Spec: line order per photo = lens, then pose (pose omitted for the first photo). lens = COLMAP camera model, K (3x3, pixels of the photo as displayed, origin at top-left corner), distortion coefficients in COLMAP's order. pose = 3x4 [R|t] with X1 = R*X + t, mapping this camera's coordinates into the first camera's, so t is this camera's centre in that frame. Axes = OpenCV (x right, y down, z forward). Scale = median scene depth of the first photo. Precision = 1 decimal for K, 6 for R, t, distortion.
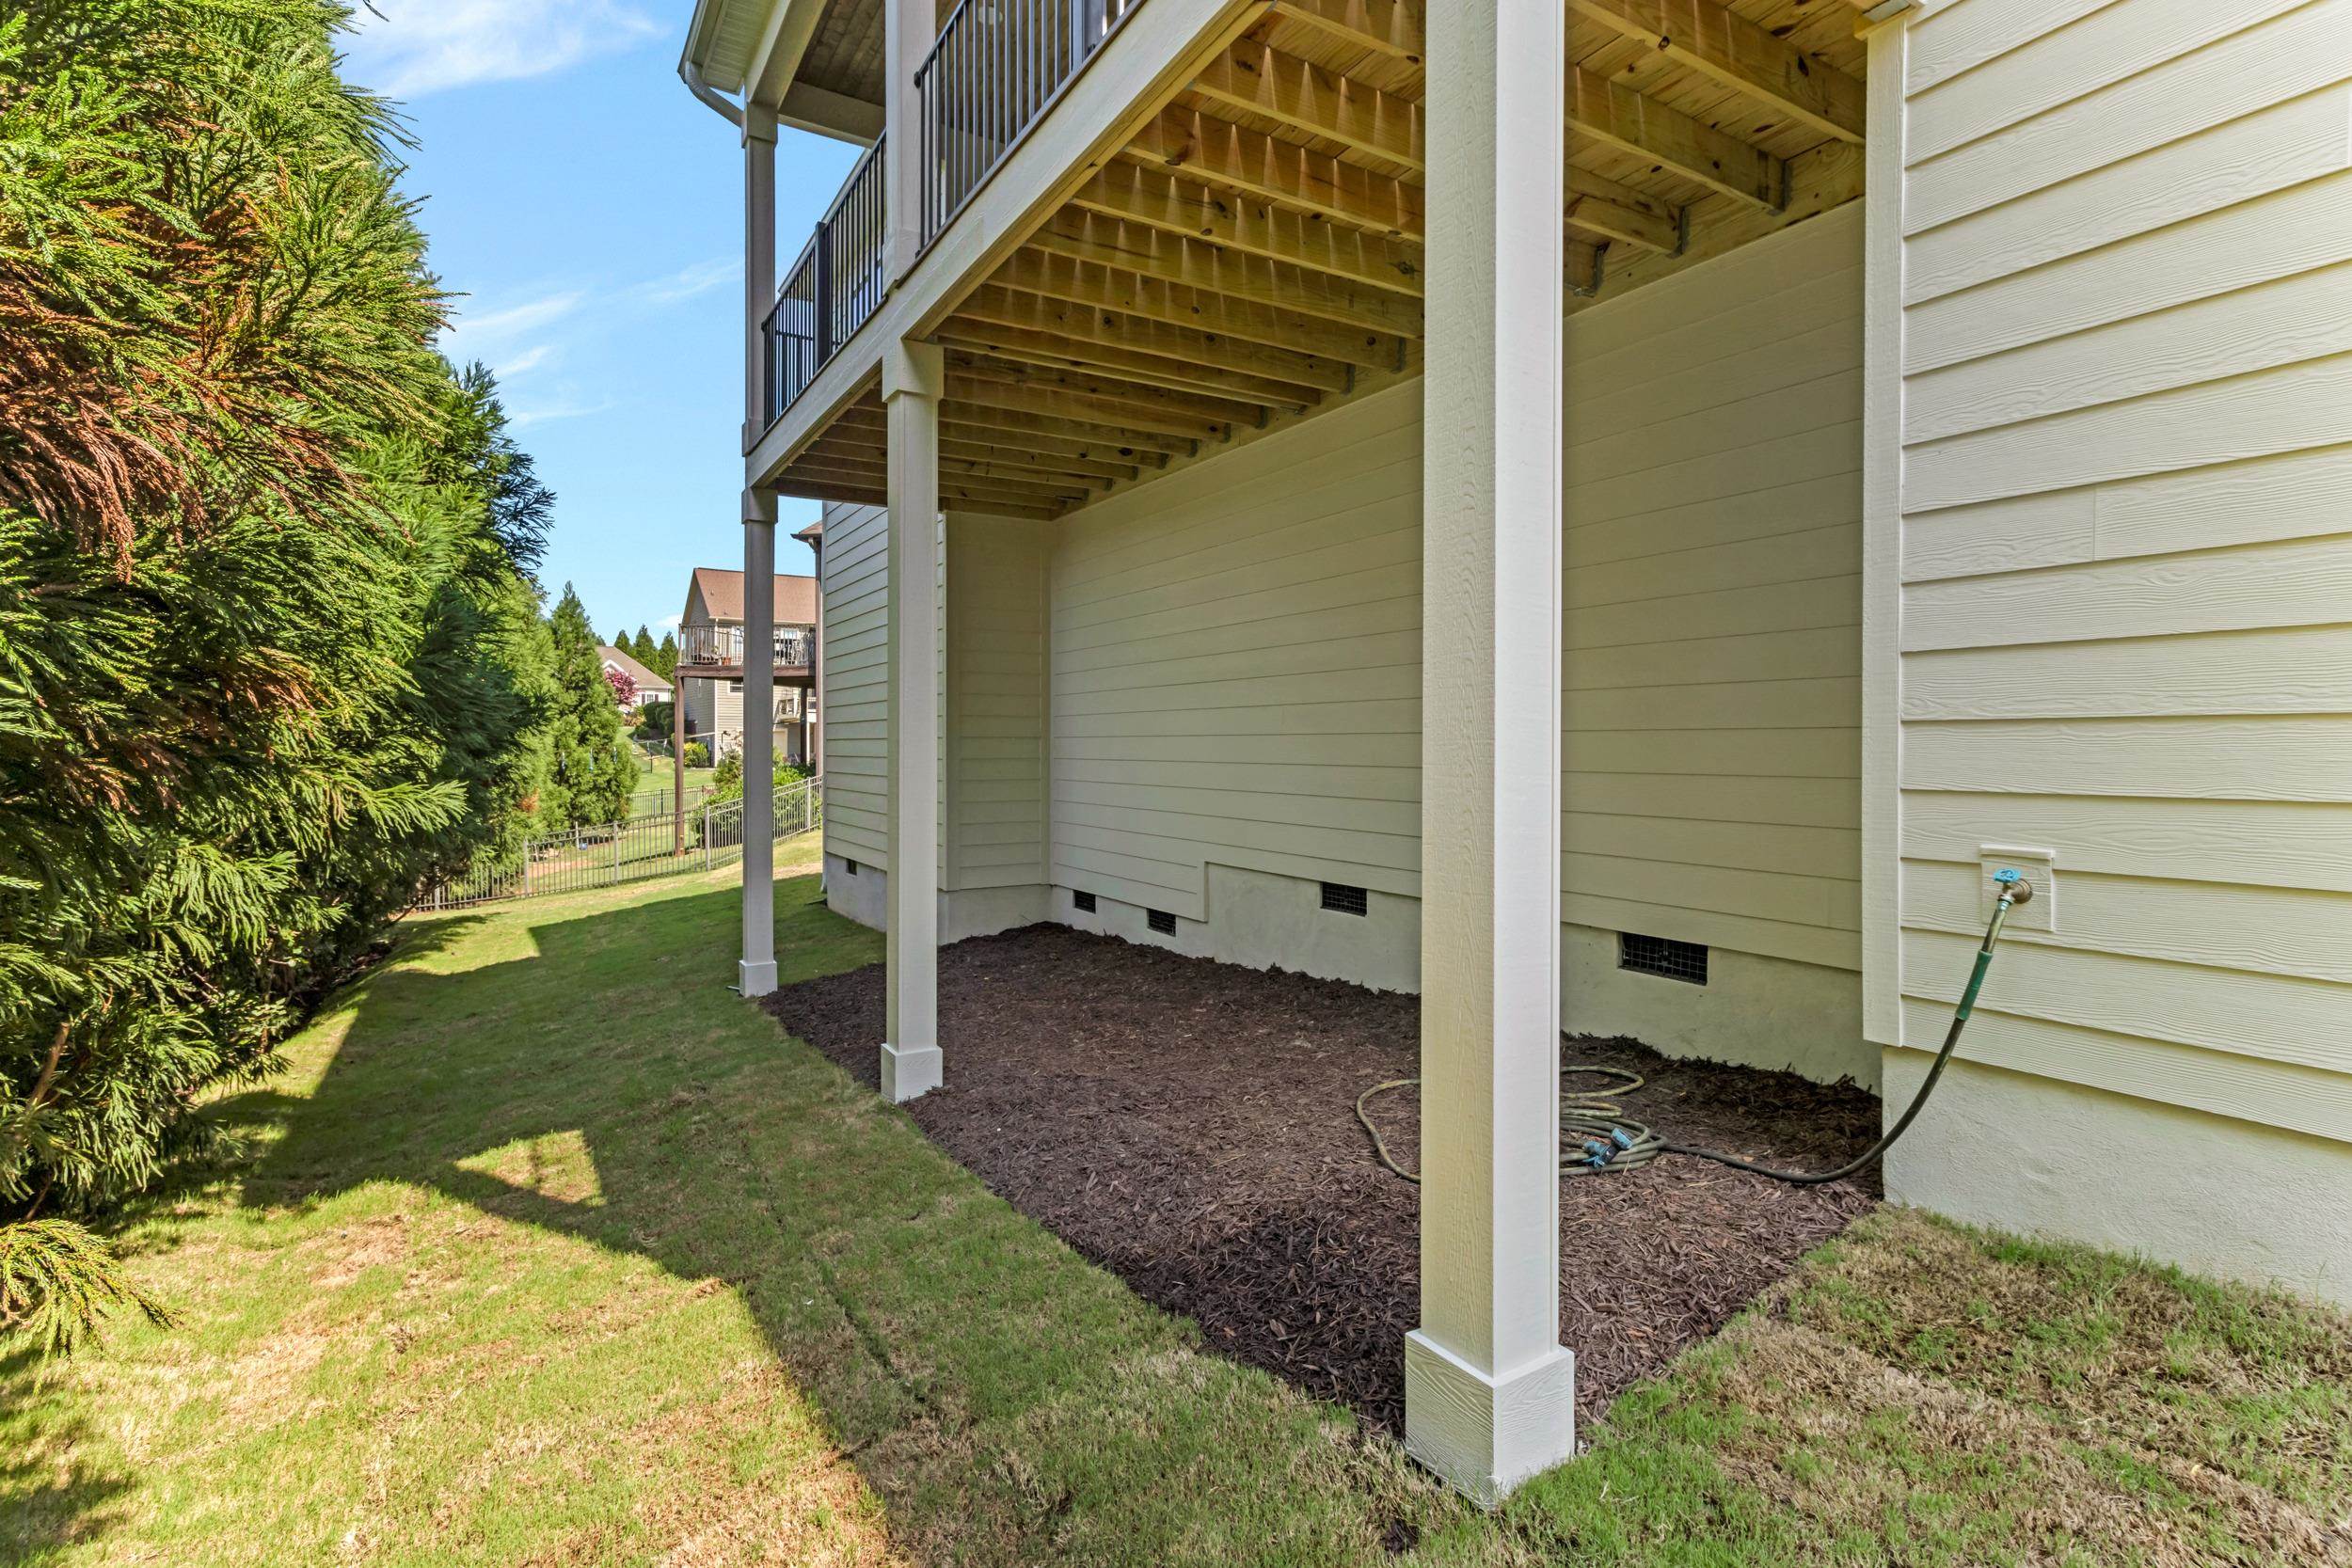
lens RADIAL K [[1123.9, 0, 1176.1], [0, 1123.9, 768.3], [0, 0, 1]] dist [0.002488, 0.000212]
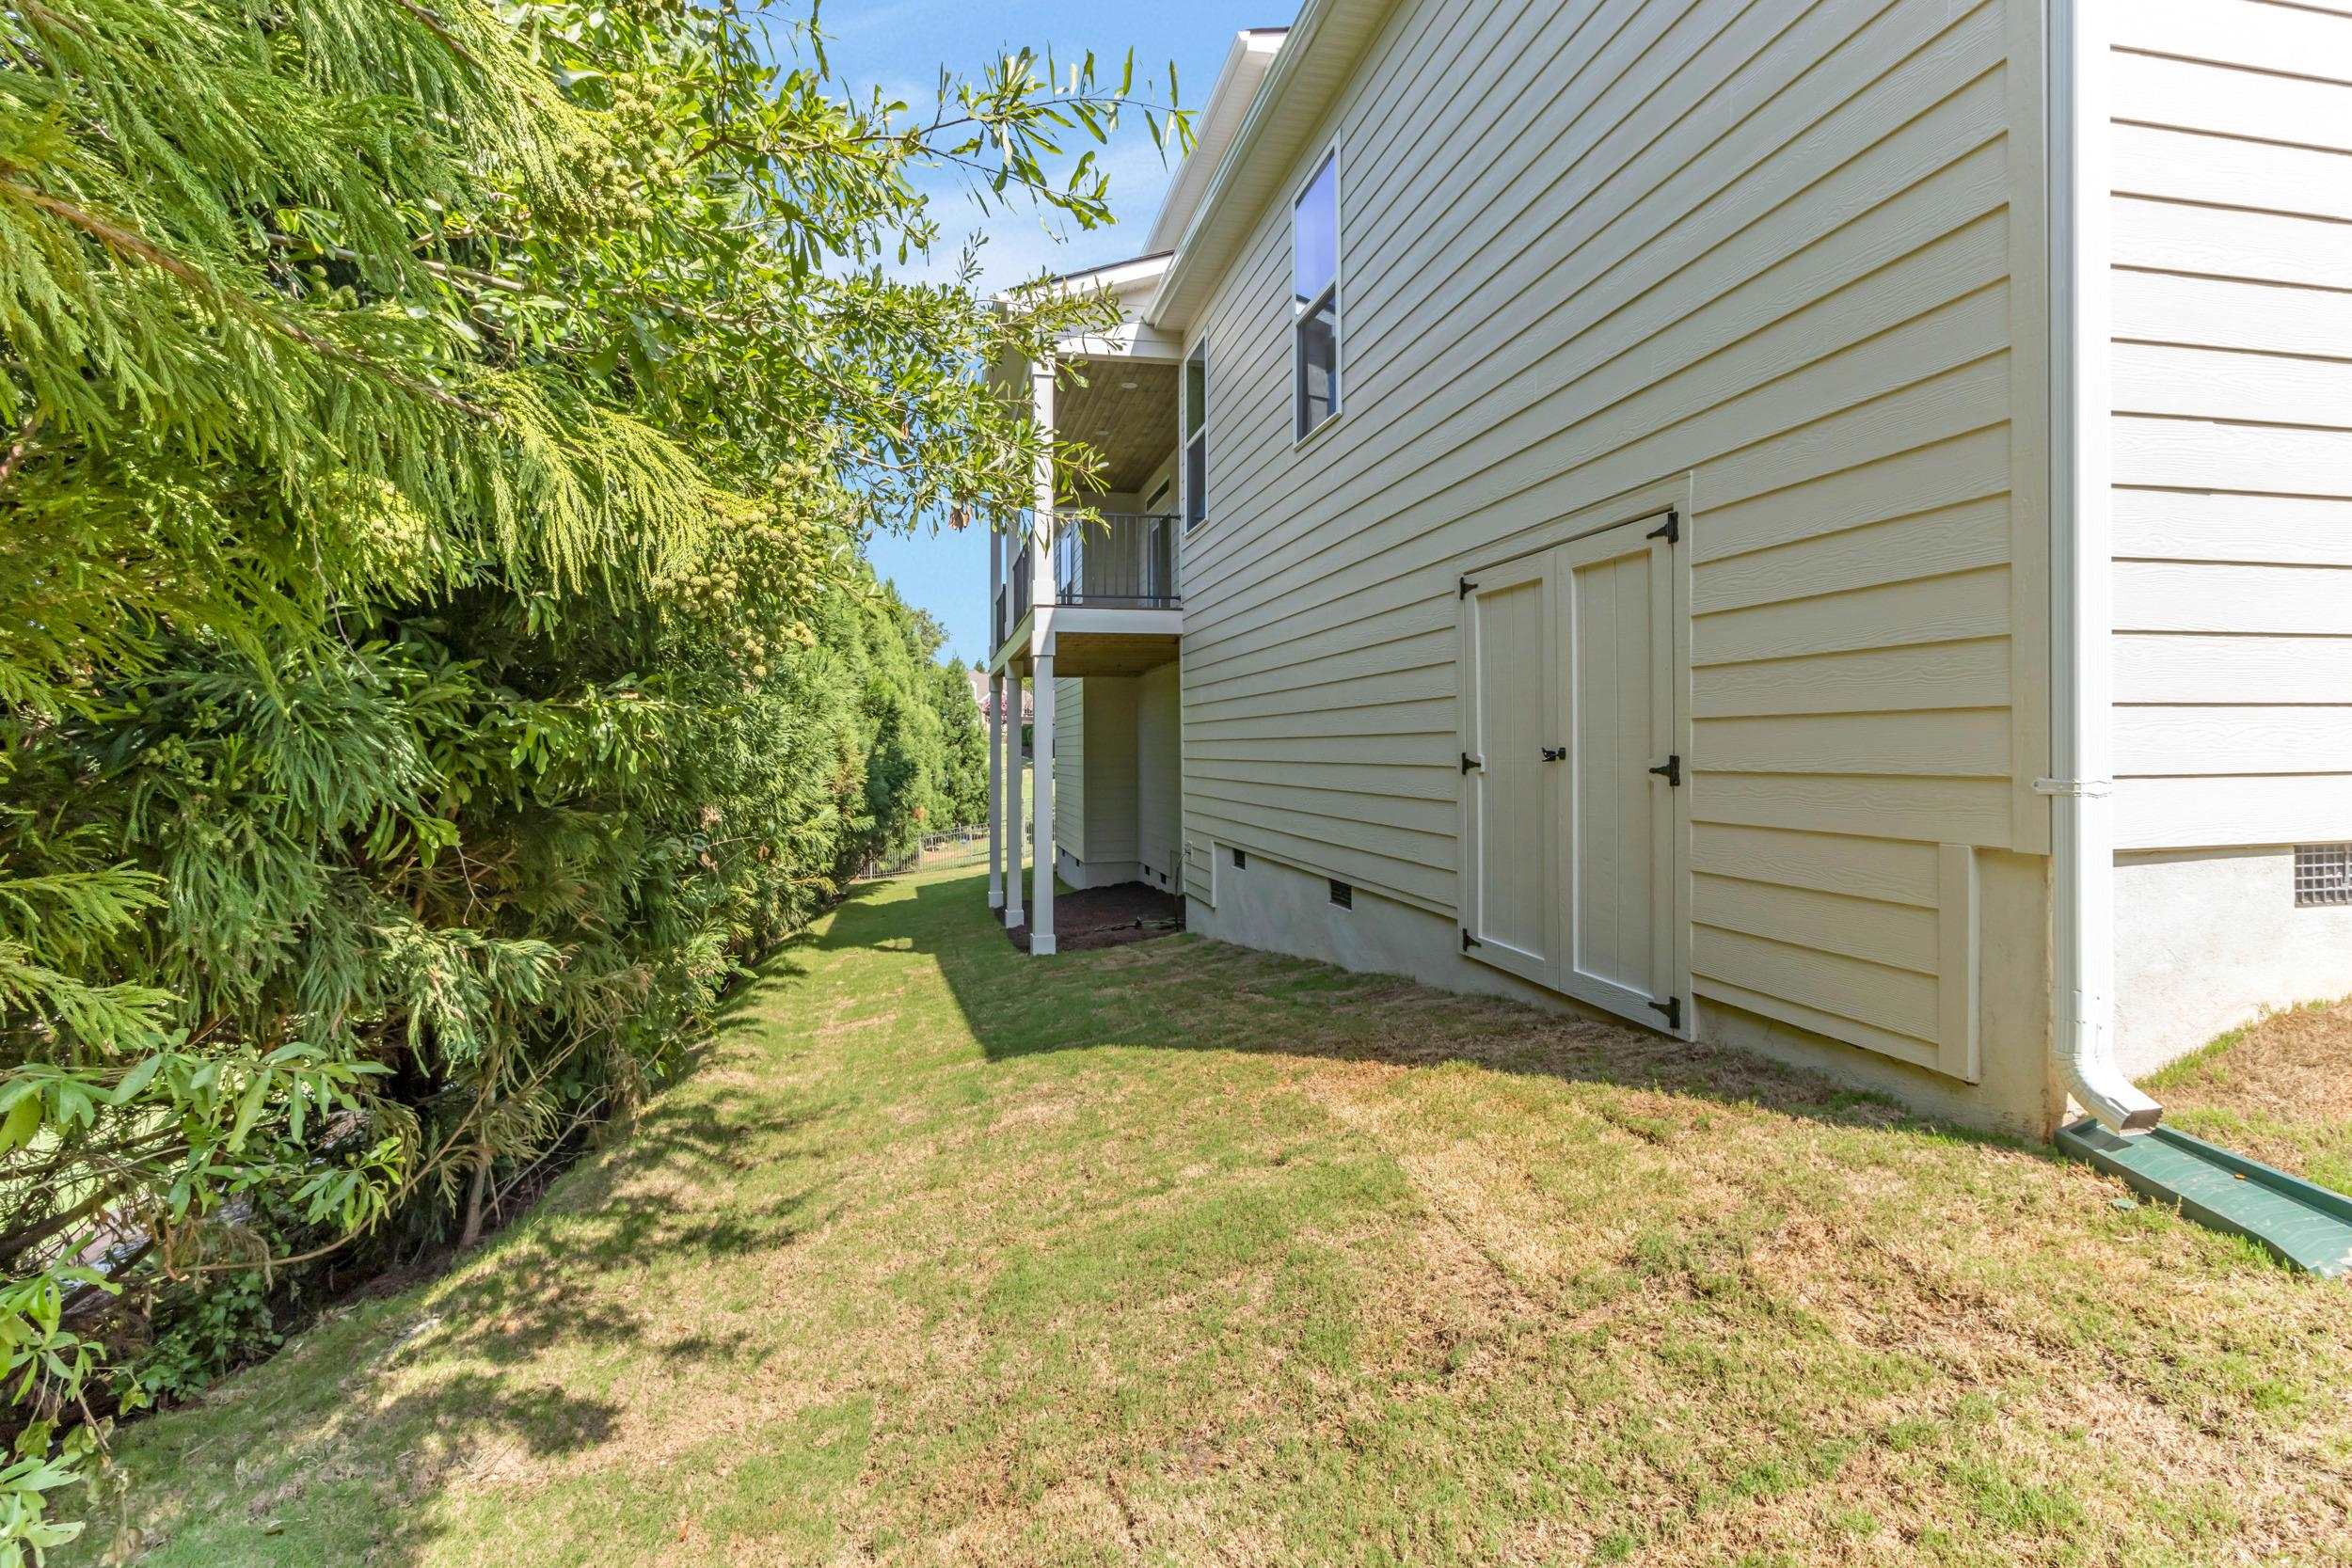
lens RADIAL K [[1123.9, 0, 1173.3], [0, 1123.9, 773.0], [0, 0, 1]] dist [0.002488, 0.000212]
pose [[0.949280, 0.000202, -0.314433, 0.269646], [-0.000165, 1.000000, 0.000145, -0.025539], [0.314433, -0.000086, 0.949280, -0.405192]]
